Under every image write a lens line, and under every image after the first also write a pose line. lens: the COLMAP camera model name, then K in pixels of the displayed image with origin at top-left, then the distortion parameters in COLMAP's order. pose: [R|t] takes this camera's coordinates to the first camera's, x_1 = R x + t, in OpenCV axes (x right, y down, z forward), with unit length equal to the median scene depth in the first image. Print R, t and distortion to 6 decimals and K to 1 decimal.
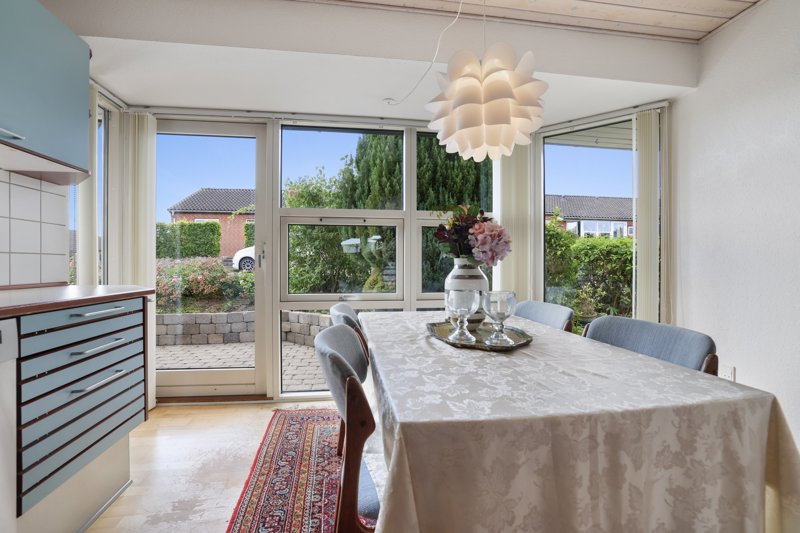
lens RADIAL K [[347.8, 0, 397.2], [0, 347.8, 261.4], [0, 0, 1]] dist [-0.011361, 0.000427]
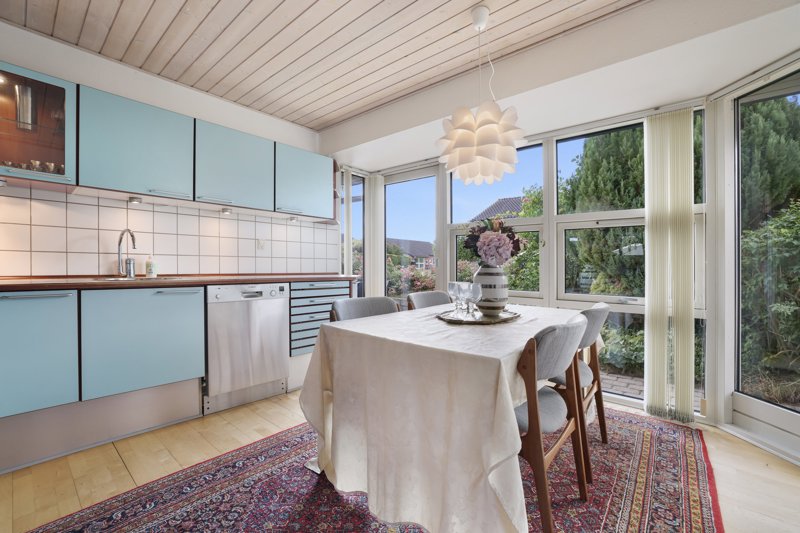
lens RADIAL K [[347.8, 0, 397.2], [0, 347.8, 261.4], [0, 0, 1]] dist [-0.011361, 0.000427]
pose [[0.679228, -0.003188, -0.733920, 0.866517], [-0.003190, 0.999968, -0.007295, 0.009705], [0.733920, 0.007296, 0.679197, -0.133203]]
